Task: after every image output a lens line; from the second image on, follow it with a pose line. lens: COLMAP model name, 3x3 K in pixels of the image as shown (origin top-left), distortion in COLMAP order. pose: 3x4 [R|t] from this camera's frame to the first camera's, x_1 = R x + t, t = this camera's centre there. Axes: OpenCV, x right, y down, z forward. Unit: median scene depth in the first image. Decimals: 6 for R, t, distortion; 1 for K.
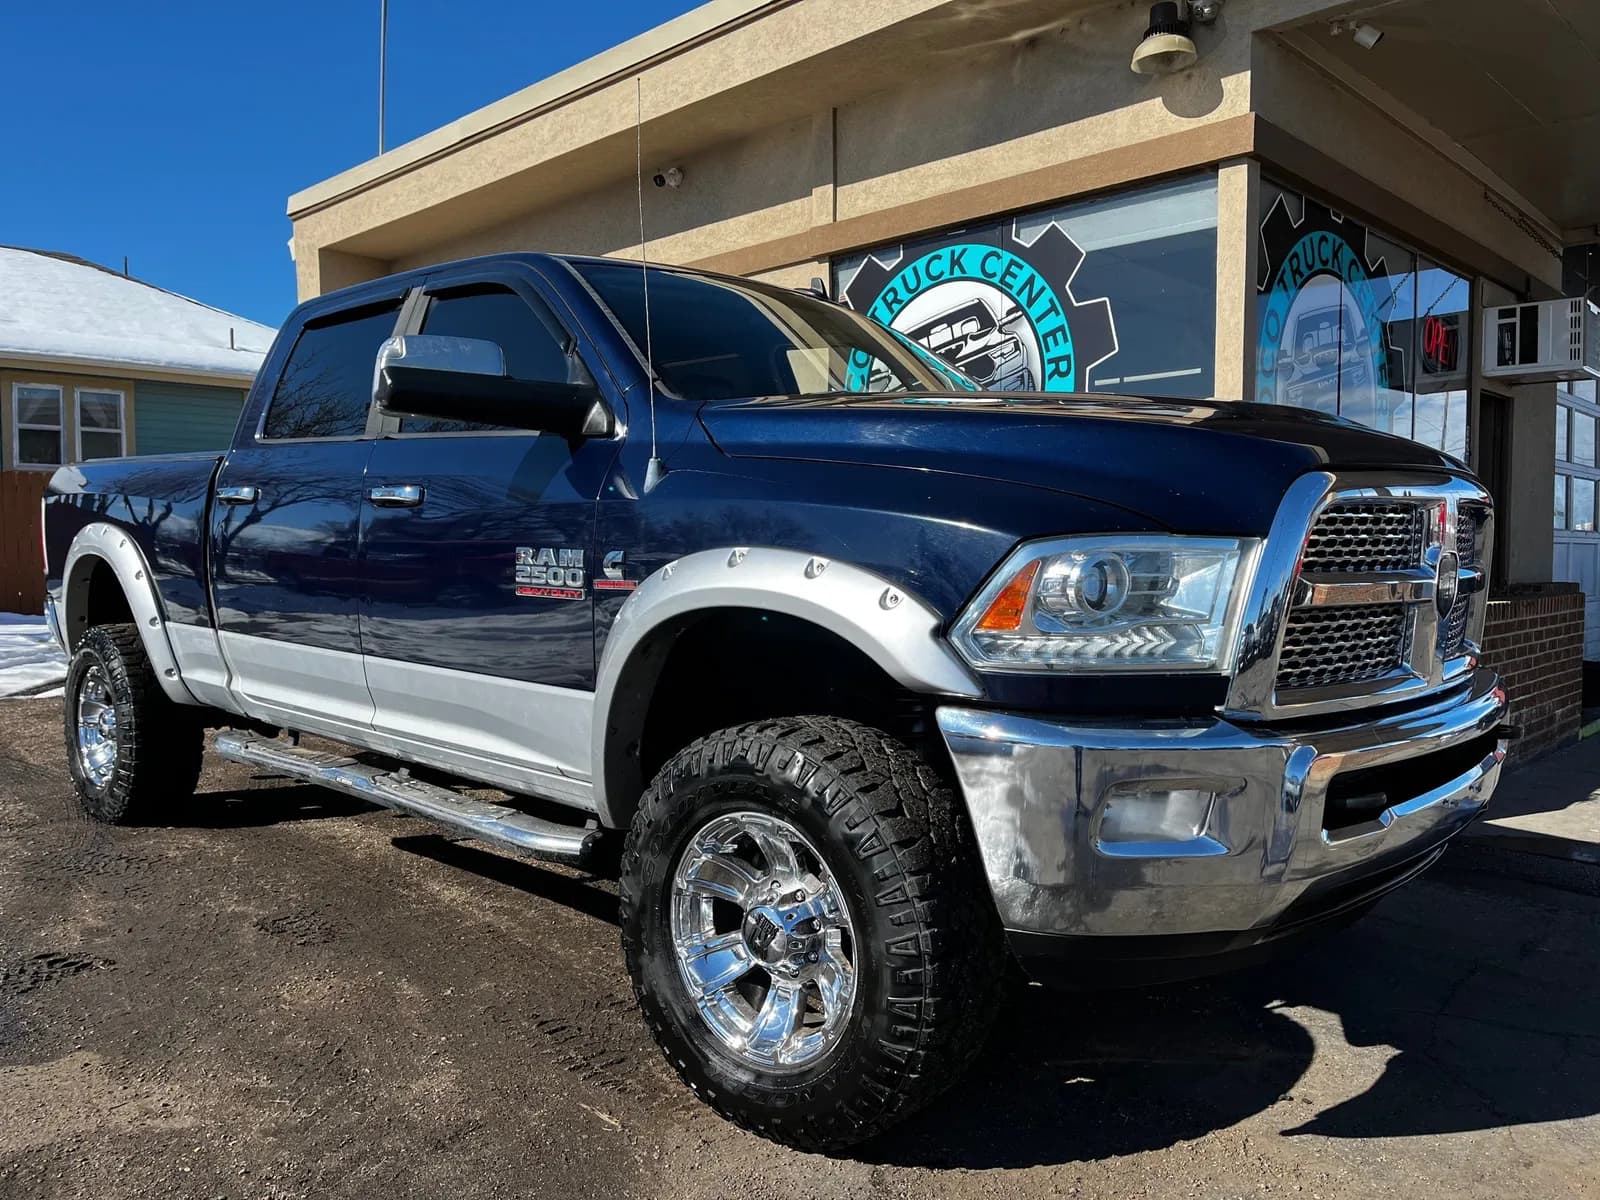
lens RADIAL K [[1224.0, 0, 801.8], [0, 1224.0, 596.0], [0, 0, 1]] dist [0.007055, -0.032081]
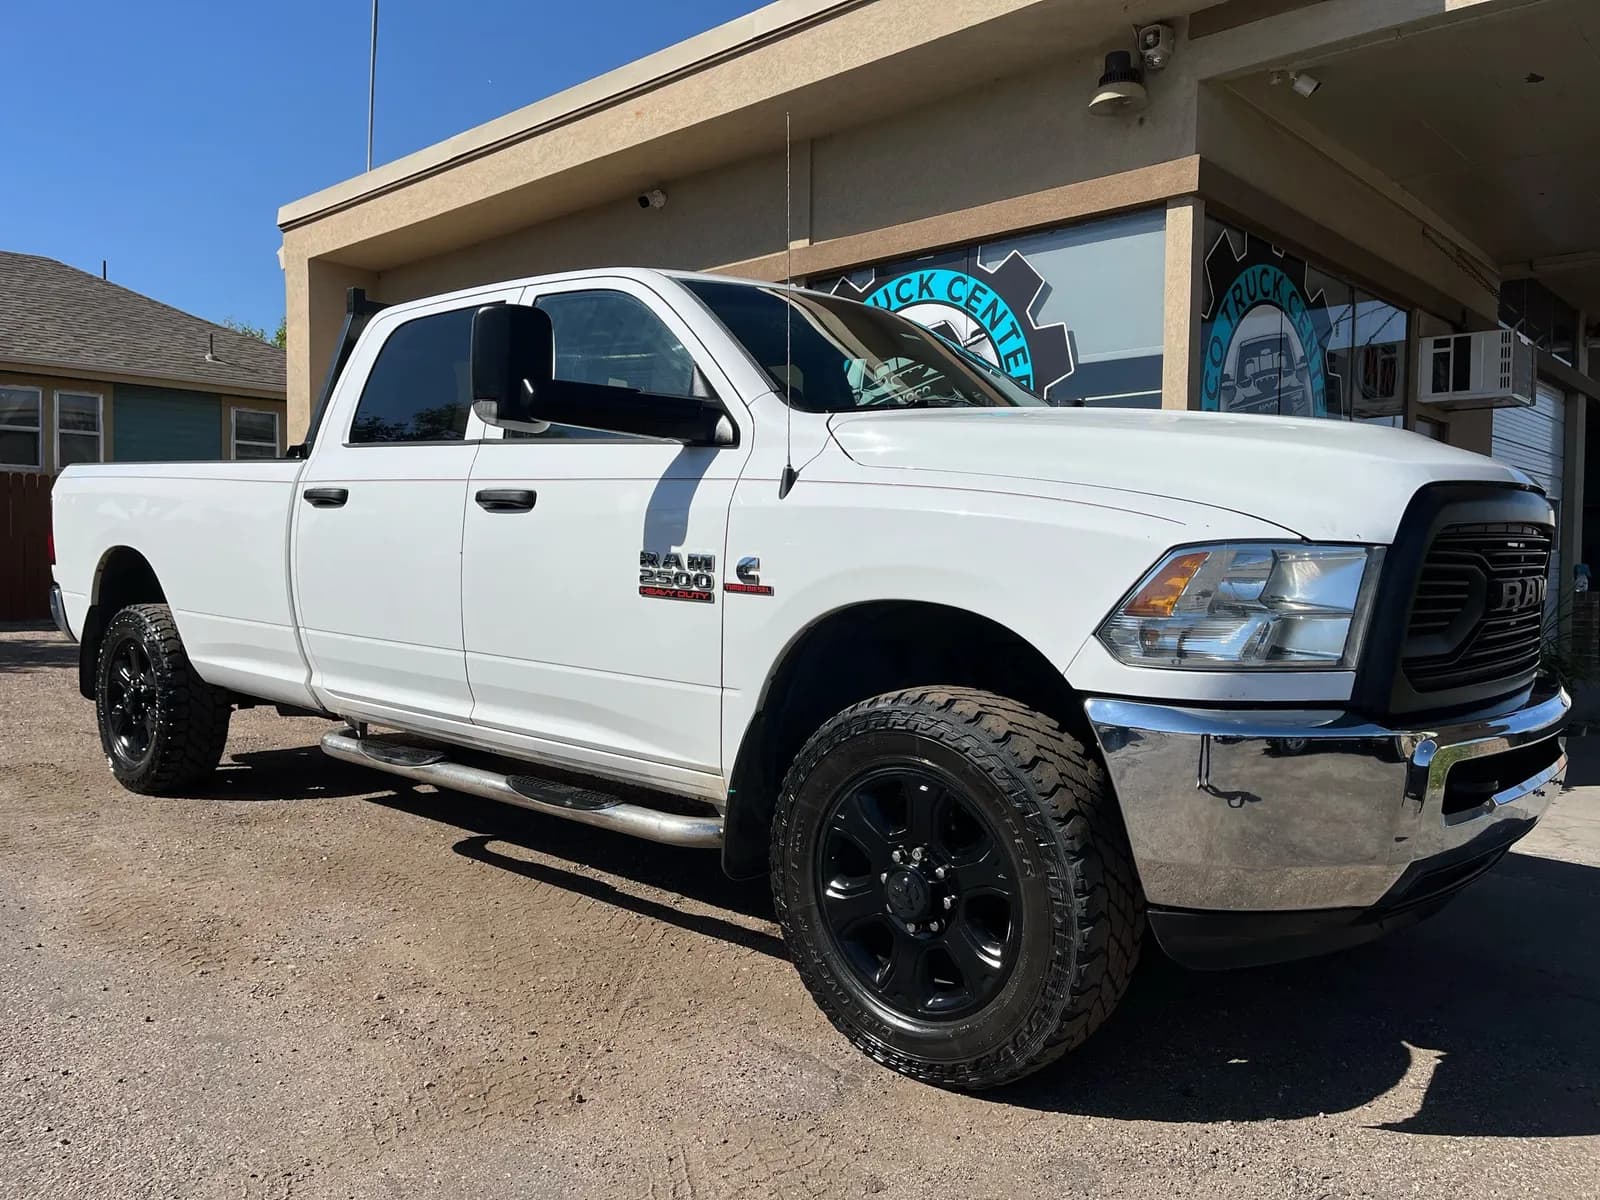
lens RADIAL K [[1224.0, 0, 806.1], [0, 1224.0, 594.2], [0, 0, 1]] dist [0.007055, -0.032081]
pose [[0.999525, 0.013440, 0.027739, -0.002499], [-0.013051, 0.999815, -0.014157, 0.010978], [-0.027924, 0.013788, 0.999515, -0.054723]]
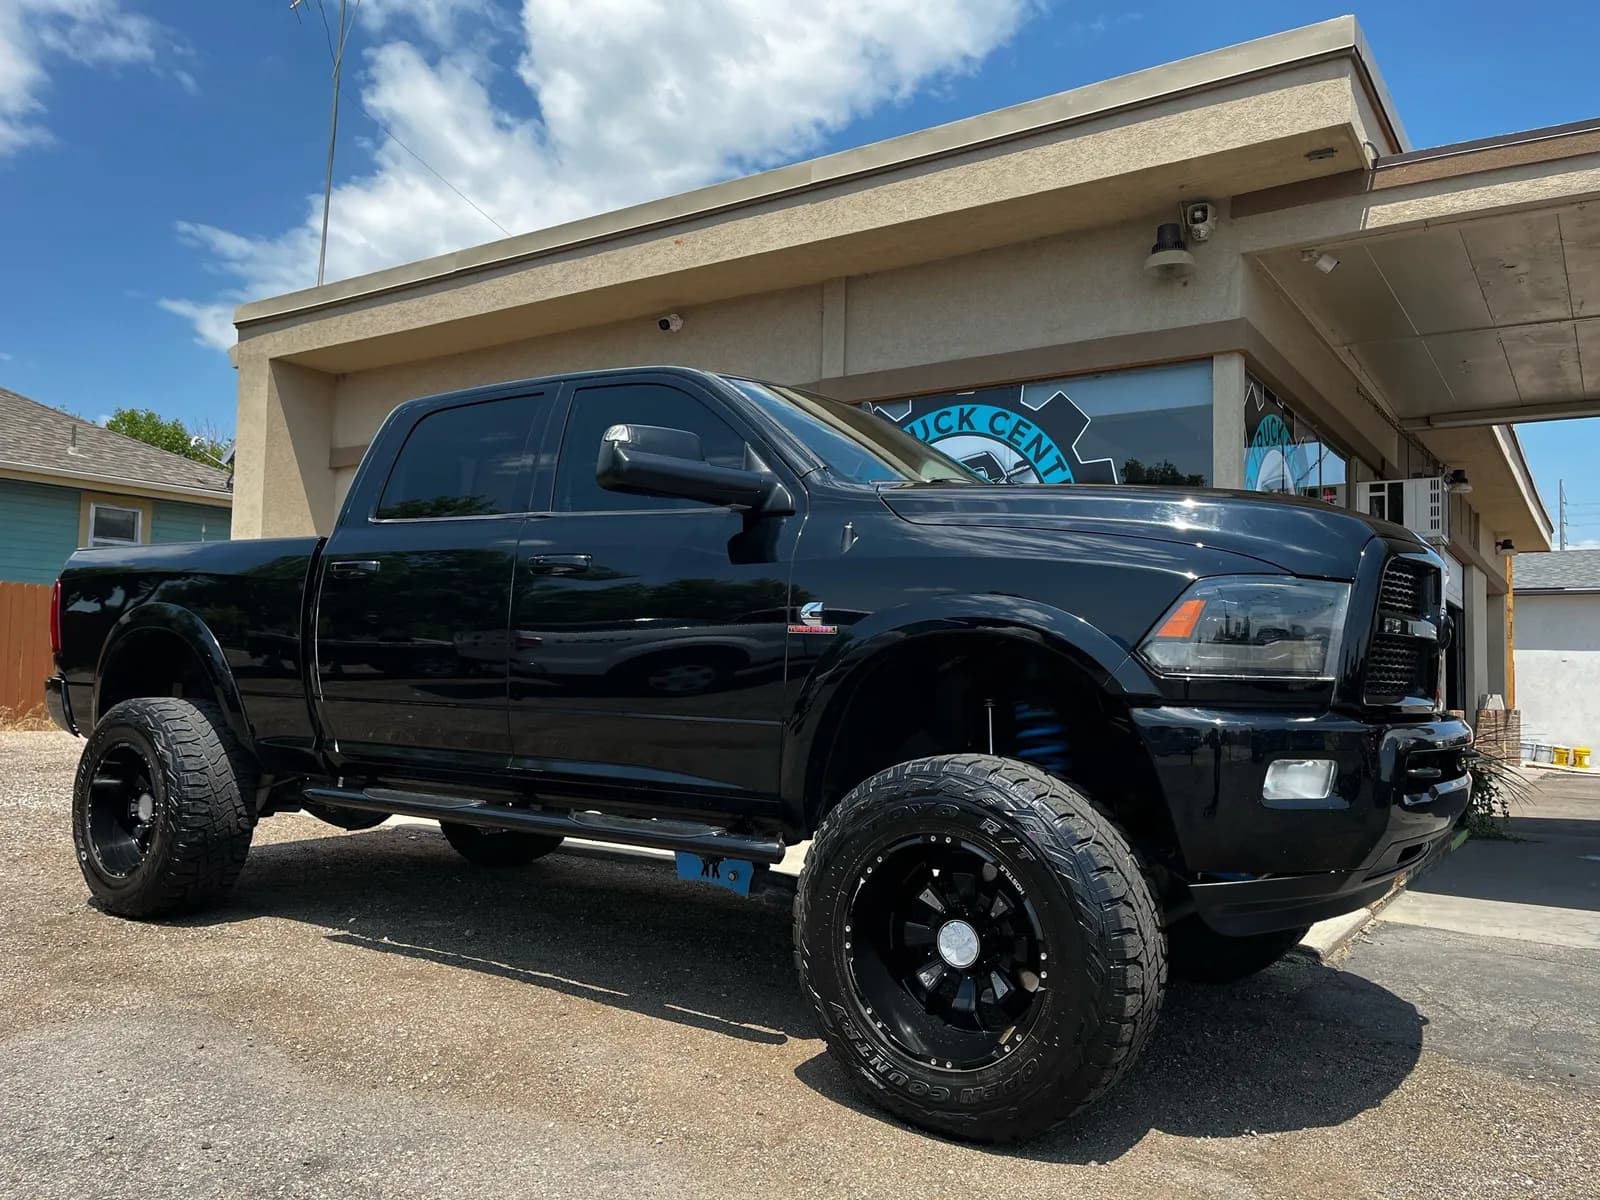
lens RADIAL K [[1224.0, 0, 818.7], [0, 1224.0, 570.3], [0, 0, 1]] dist [0.007055, -0.032081]
pose [[0.981308, 0.041644, 0.187887, -0.212805], [-0.017177, 0.991363, -0.130015, 0.015789], [-0.191678, 0.124357, 0.973547, -0.058892]]
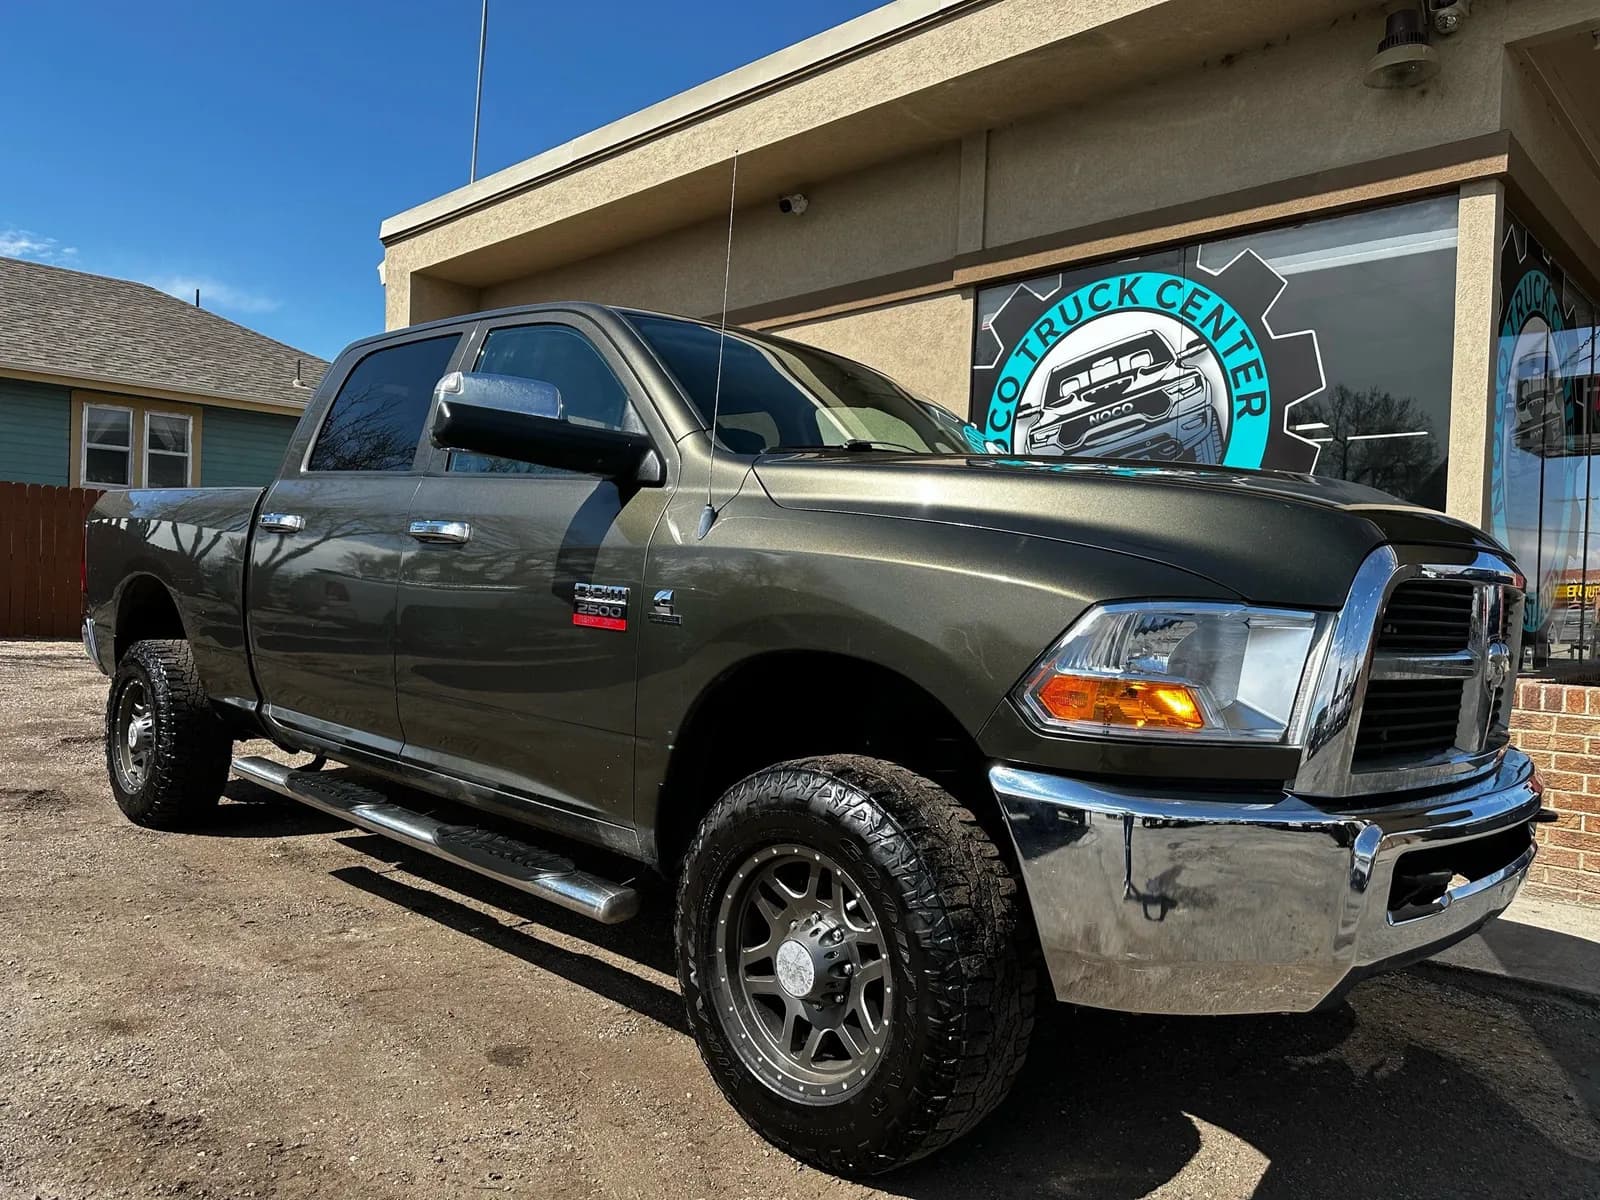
lens RADIAL K [[1133.7, 0, 794.9], [0, 1133.7, 593.4], [0, 0, 1]] dist [0.003260, -0.028155]
pose [[0.999306, 0.037222, 0.001373, -0.118817], [-0.037139, 0.998532, -0.039433, 0.000619], [-0.002838, 0.039355, 0.999221, 0.145367]]
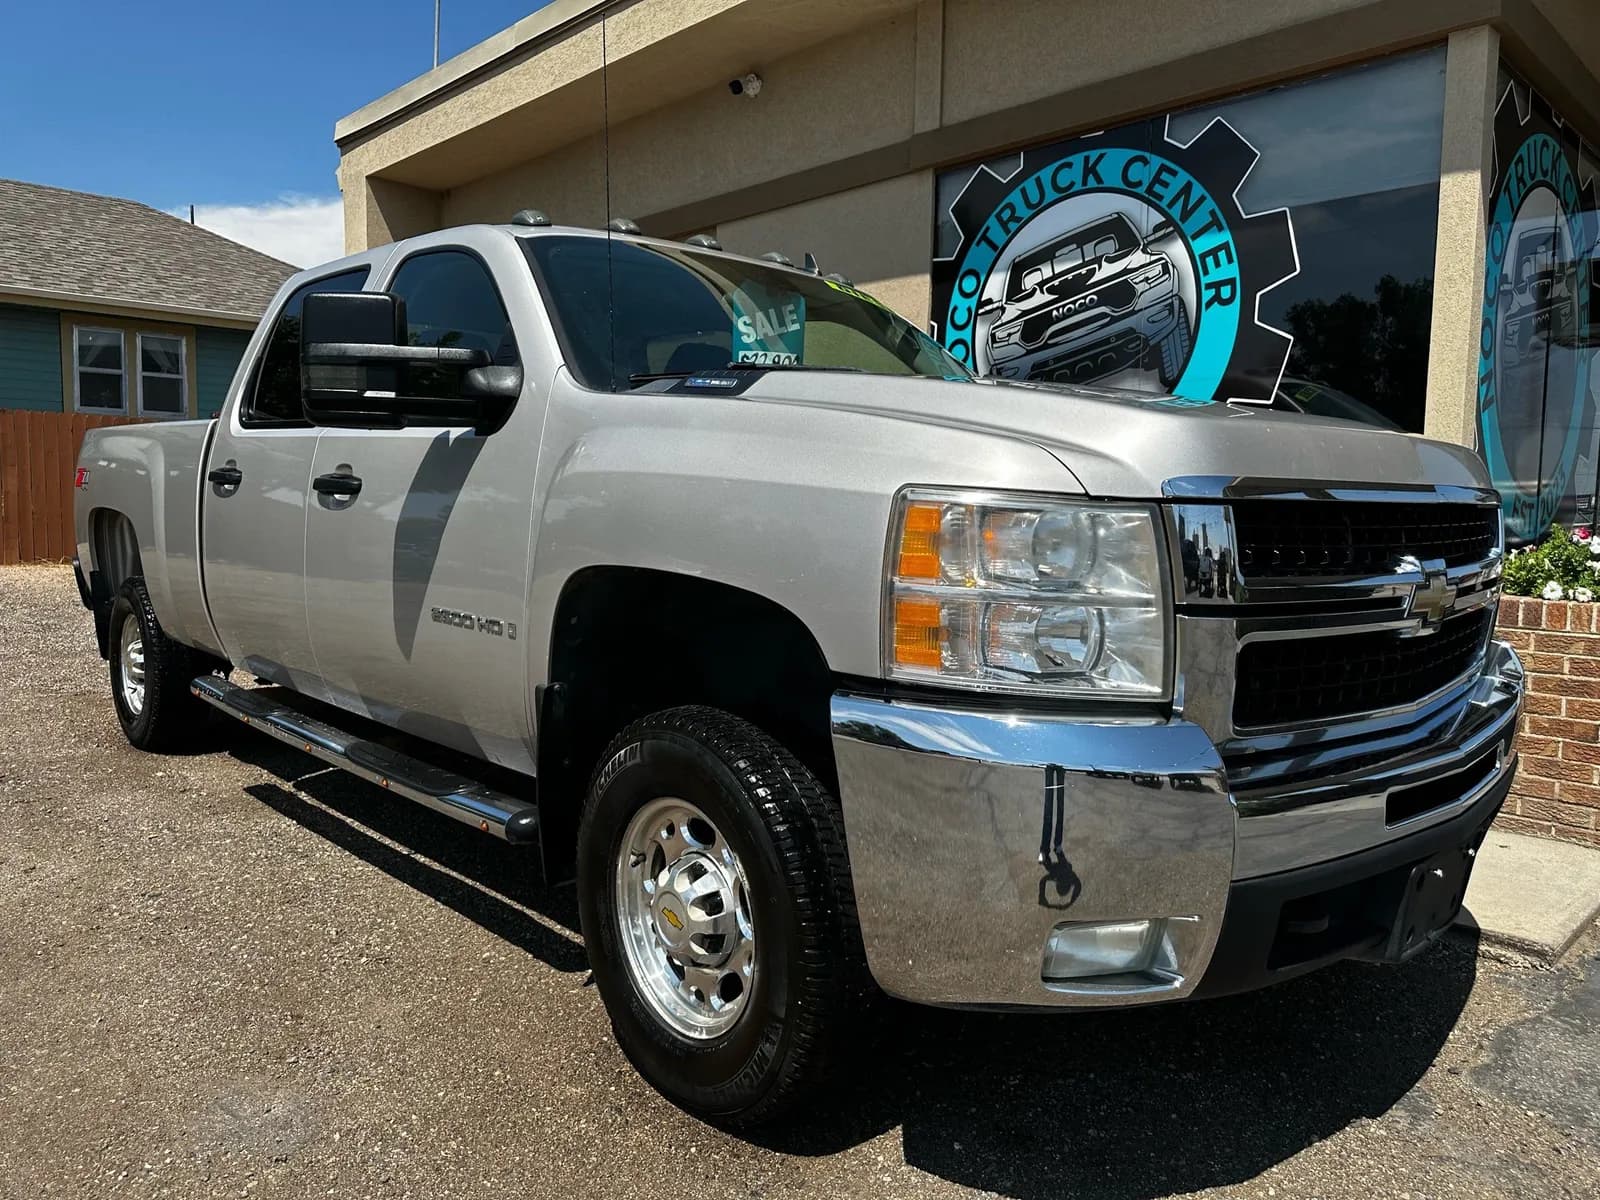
lens RADIAL K [[1133.7, 0, 811.5], [0, 1133.7, 597.2], [0, 0, 1]] dist [0.003260, -0.028155]
pose [[0.999564, 0.021838, -0.019896, -0.044956], [-0.021019, 0.998959, 0.040490, -0.004981], [0.020759, -0.040055, 0.998982, 0.199363]]
